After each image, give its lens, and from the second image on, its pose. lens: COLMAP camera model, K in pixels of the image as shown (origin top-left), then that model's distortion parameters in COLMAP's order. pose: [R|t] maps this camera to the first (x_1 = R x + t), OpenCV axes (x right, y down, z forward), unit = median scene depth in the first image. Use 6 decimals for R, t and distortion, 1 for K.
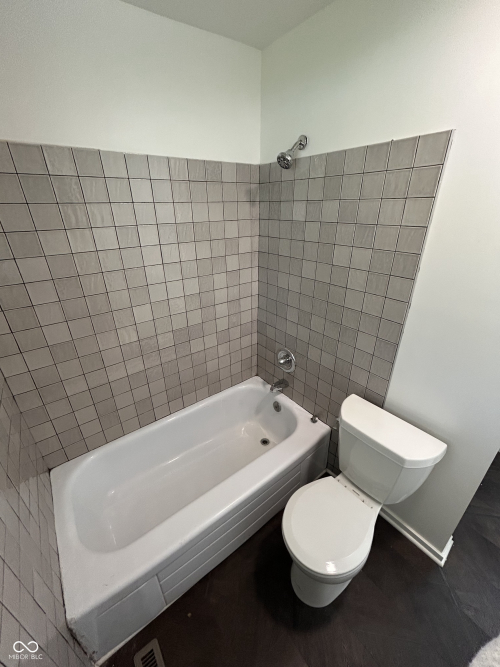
lens RADIAL K [[268.6, 0, 250.9], [0, 268.6, 332.4], [0, 0, 1]] dist [-0.003057, 0.000692]
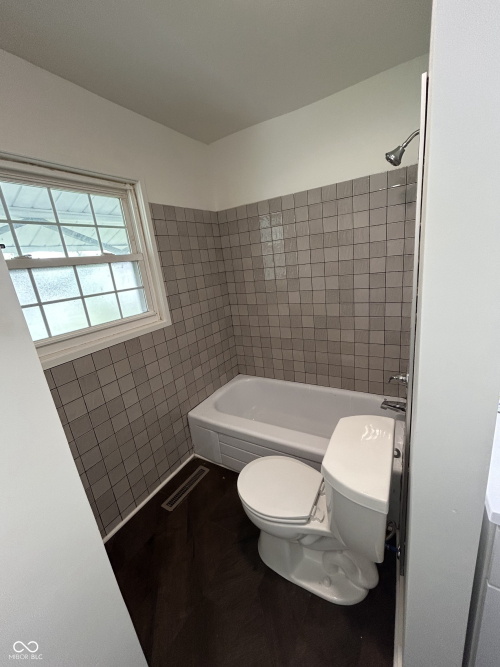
lens RADIAL K [[268.6, 0, 249.3], [0, 268.6, 332.7], [0, 0, 1]] dist [-0.003057, 0.000692]
pose [[0.361646, 0.214545, -0.907294, 0.828040], [-0.299588, 0.948293, 0.104824, 0.029786], [0.882870, 0.233905, 0.407221, 0.228232]]
